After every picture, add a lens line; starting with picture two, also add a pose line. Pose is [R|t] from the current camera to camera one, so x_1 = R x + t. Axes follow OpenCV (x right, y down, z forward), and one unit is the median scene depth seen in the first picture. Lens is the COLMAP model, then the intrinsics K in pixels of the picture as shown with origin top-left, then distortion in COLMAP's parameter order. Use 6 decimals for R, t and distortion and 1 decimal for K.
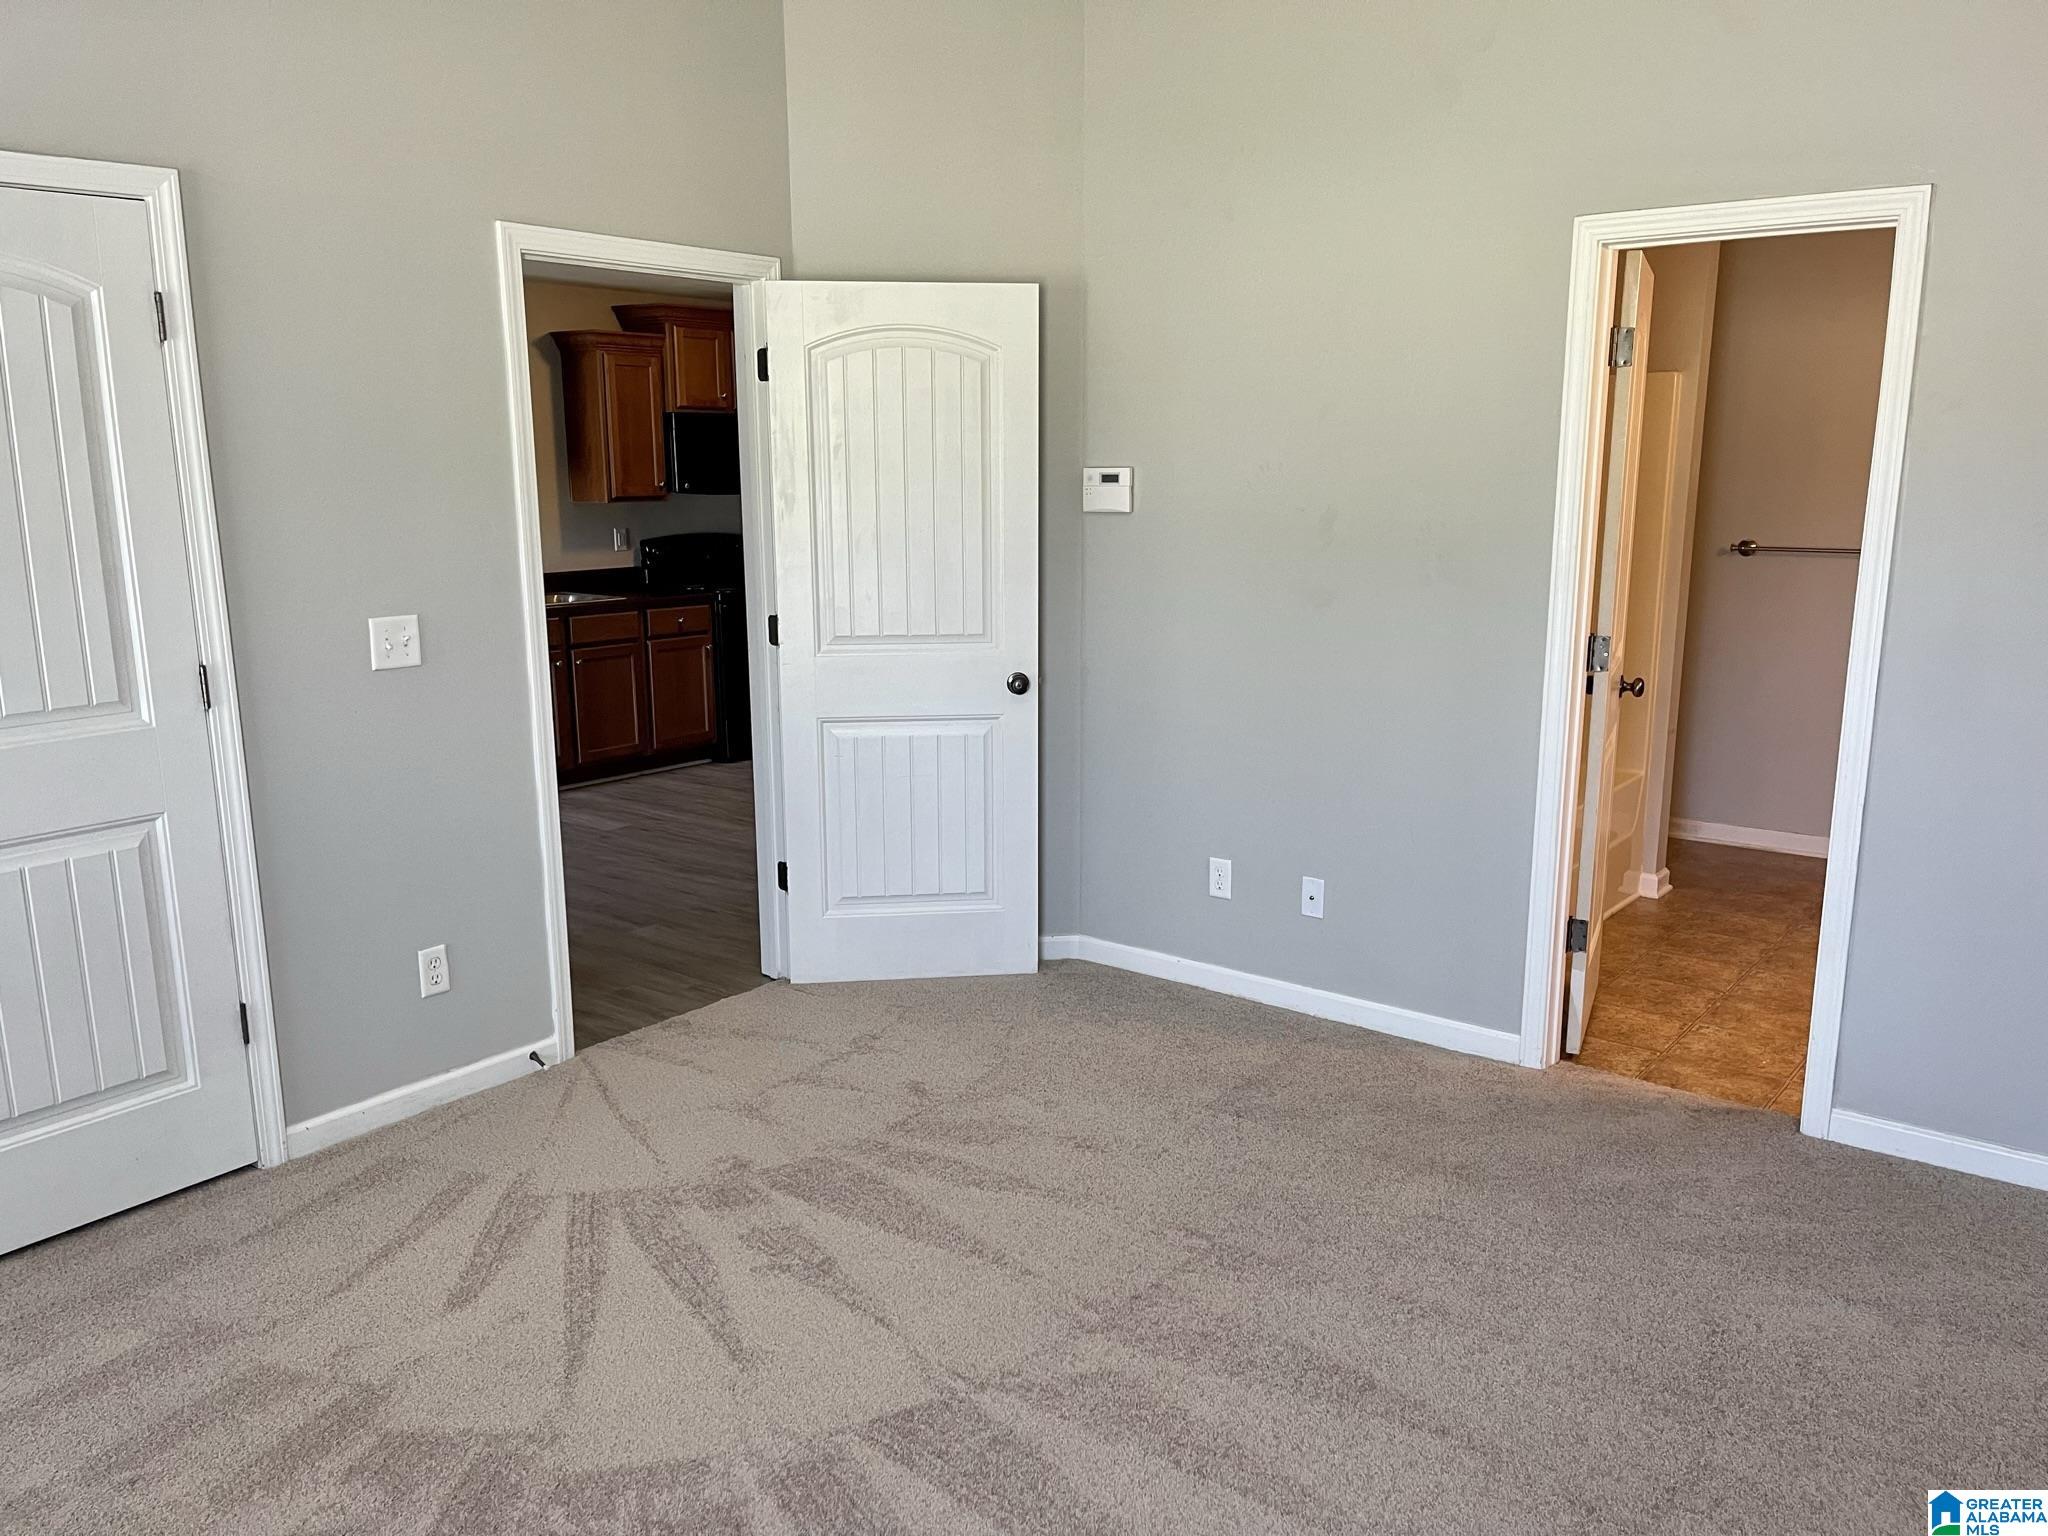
lens RADIAL K [[1548.8, 0, 1033.7], [0, 1548.8, 772.7], [0, 0, 1]] dist [0.028151, -0.006003]
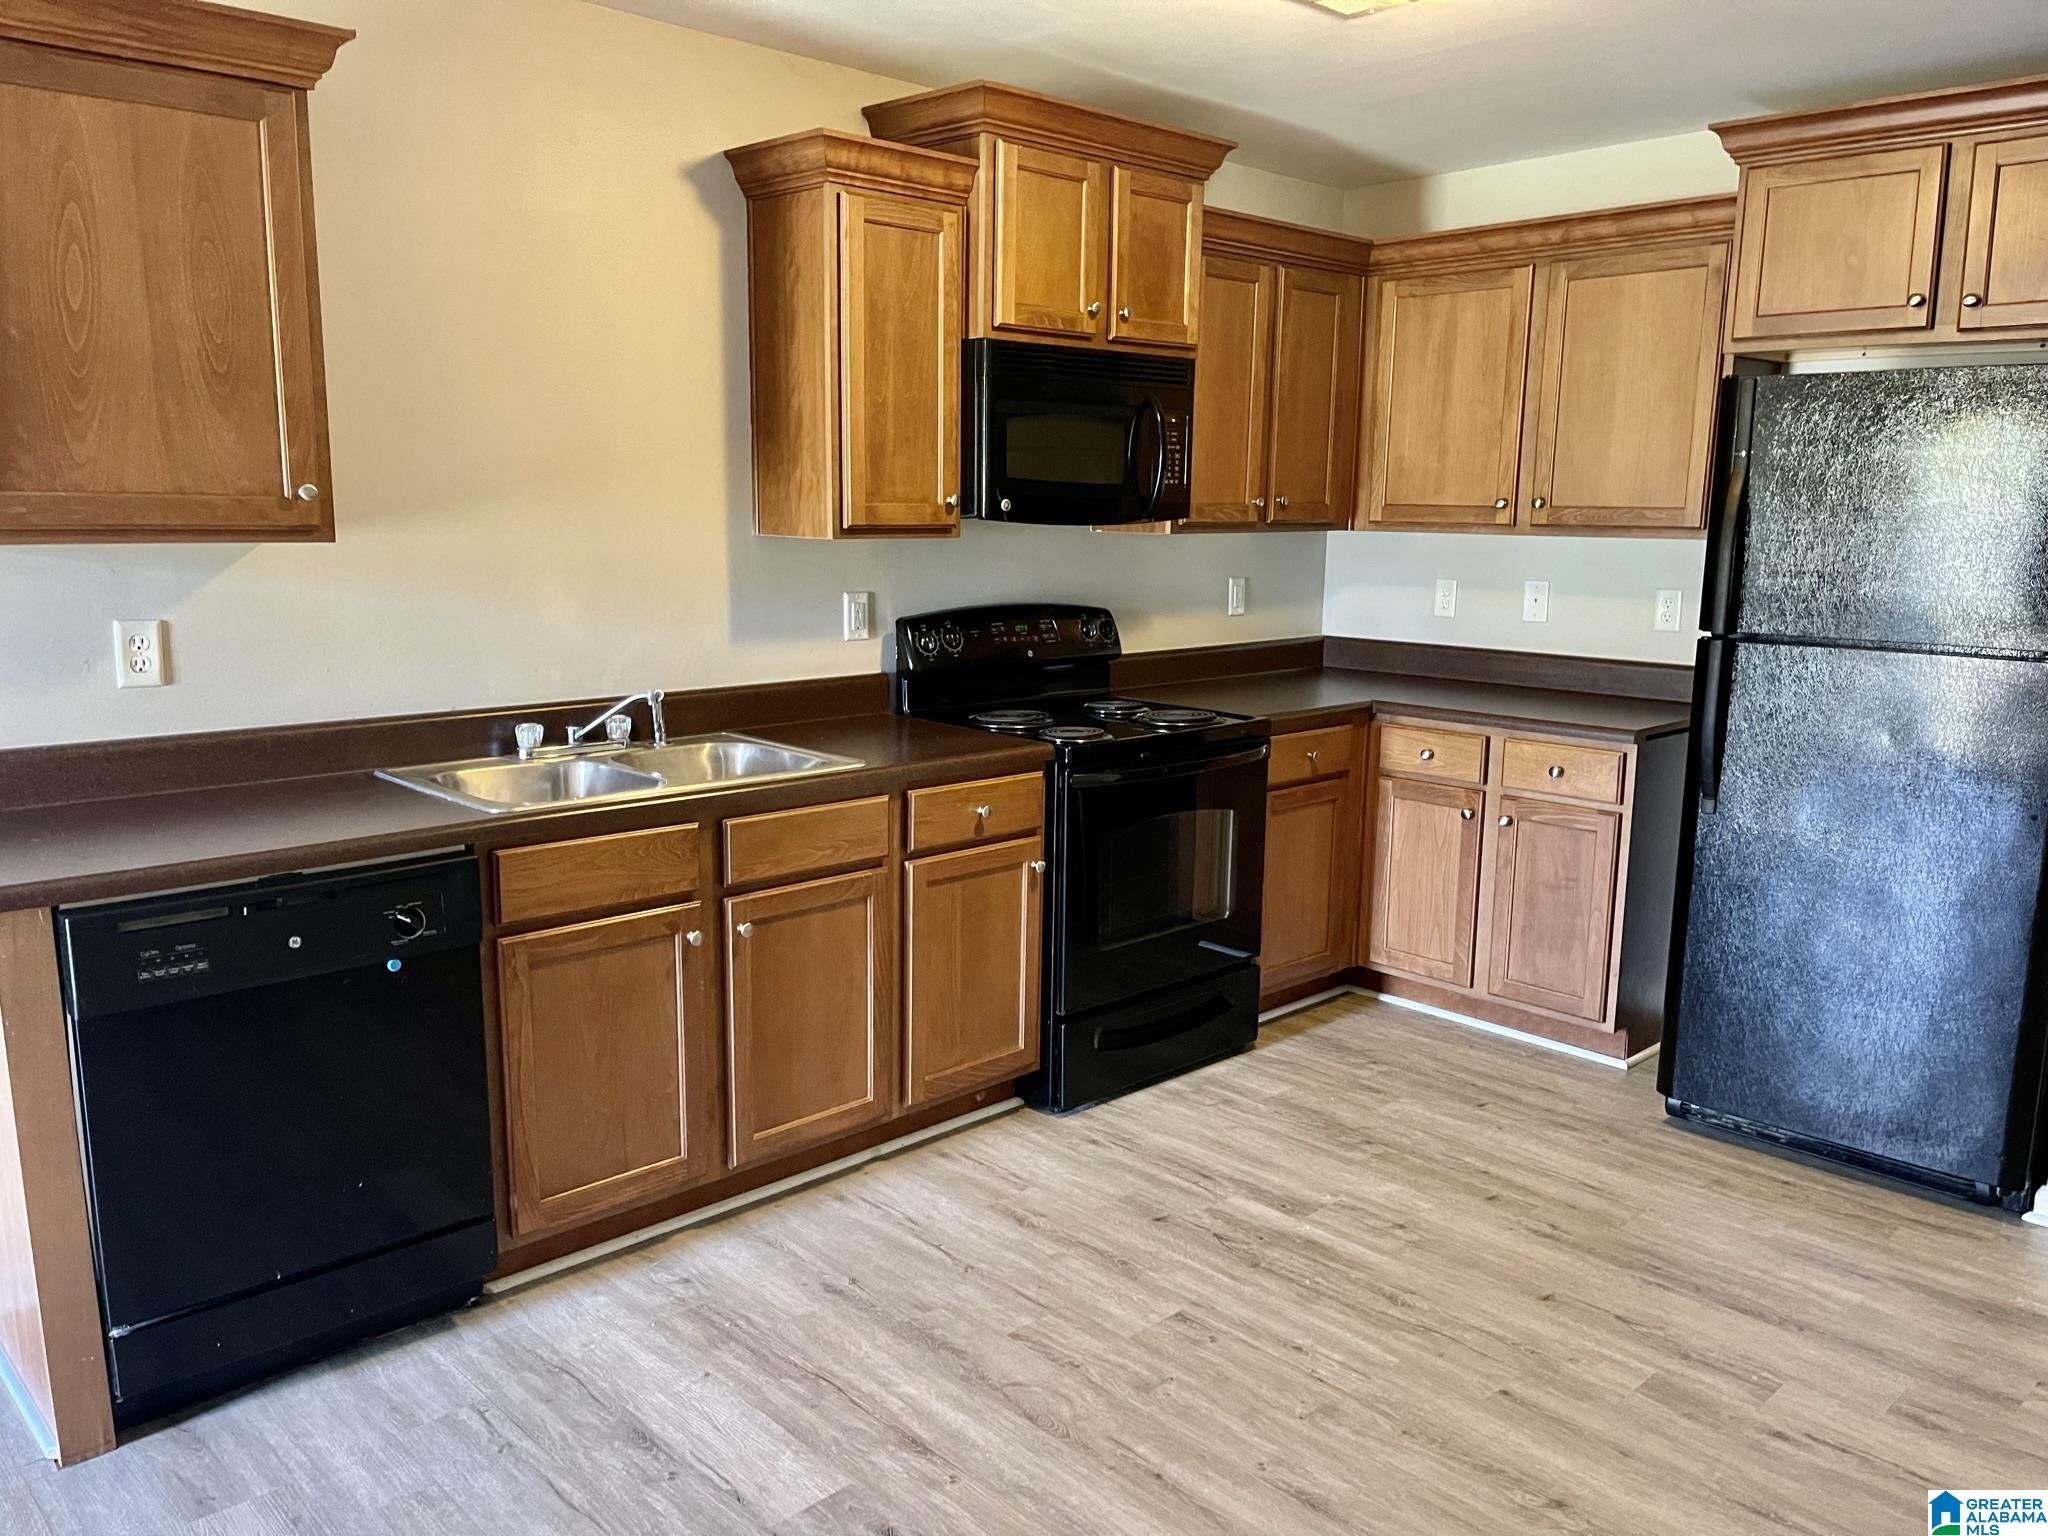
lens RADIAL K [[1572.4, 0, 1017.3], [0, 1572.4, 765.3], [0, 0, 1]] dist [0.098106, -0.136552]
pose [[0.988323, 0.041362, -0.146651, -0.152639], [-0.045751, 0.998597, -0.026679, -0.098789], [0.145341, 0.033077, 0.988828, 0.561120]]
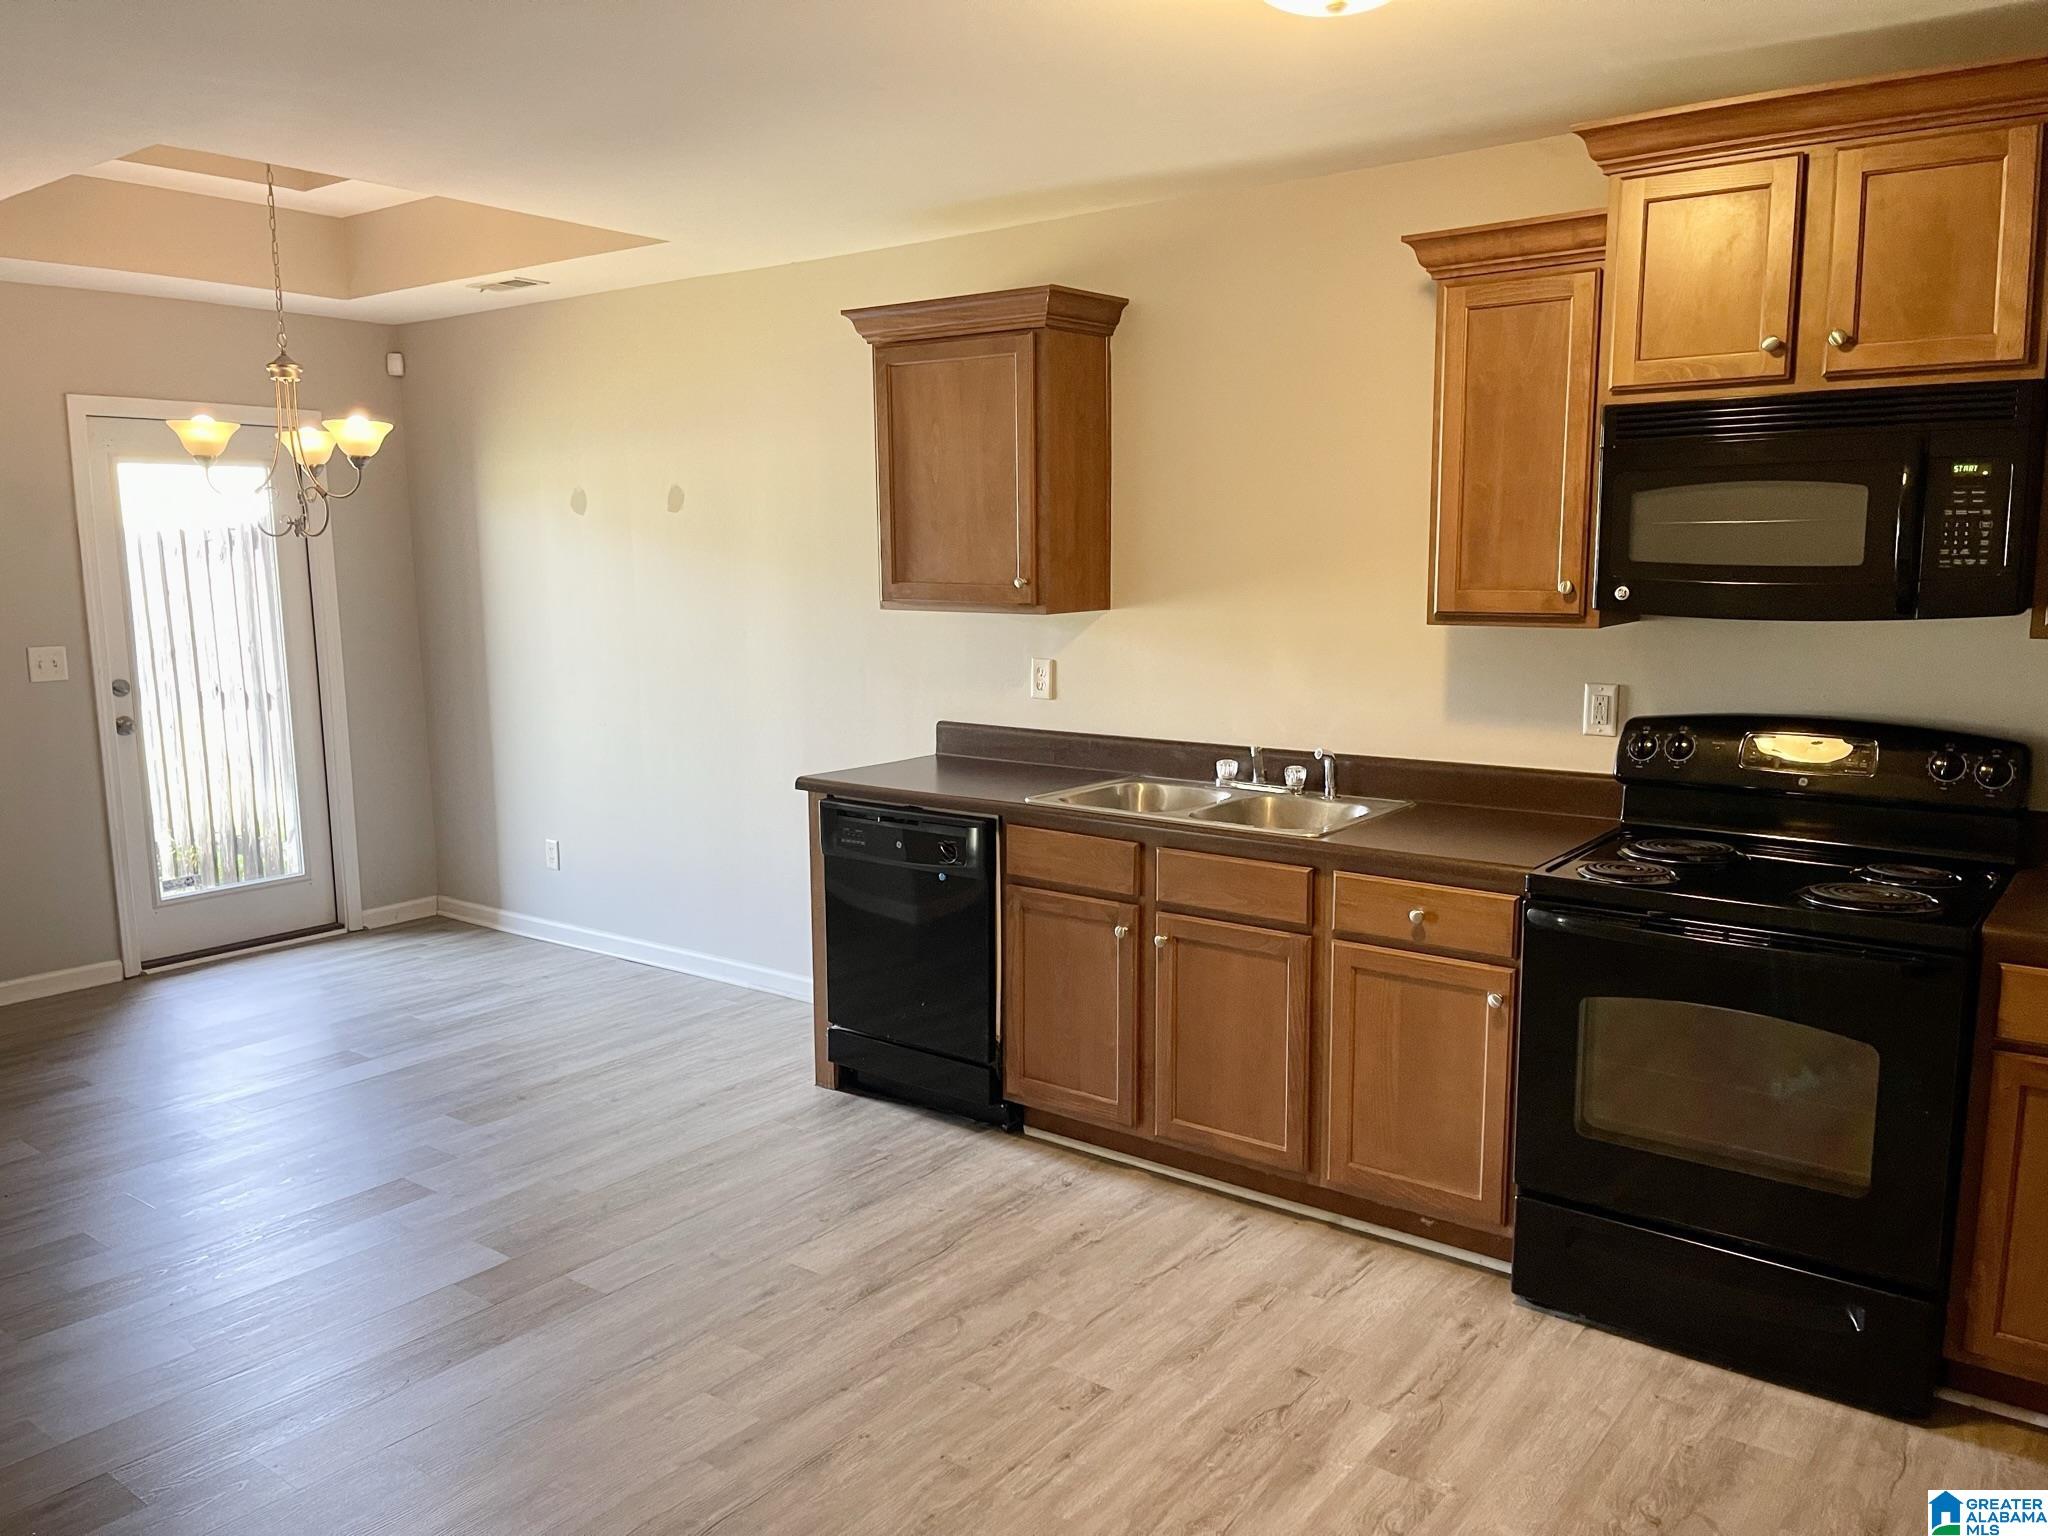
lens RADIAL K [[1548.8, 0, 1033.7], [0, 1548.8, 772.7], [0, 0, 1]] dist [0.028151, -0.006003]
pose [[0.005596, 0.145484, -0.989345, 0.170685], [-0.196323, 0.970266, 0.141568, -0.171254], [0.980523, 0.193438, 0.033992, 0.872558]]
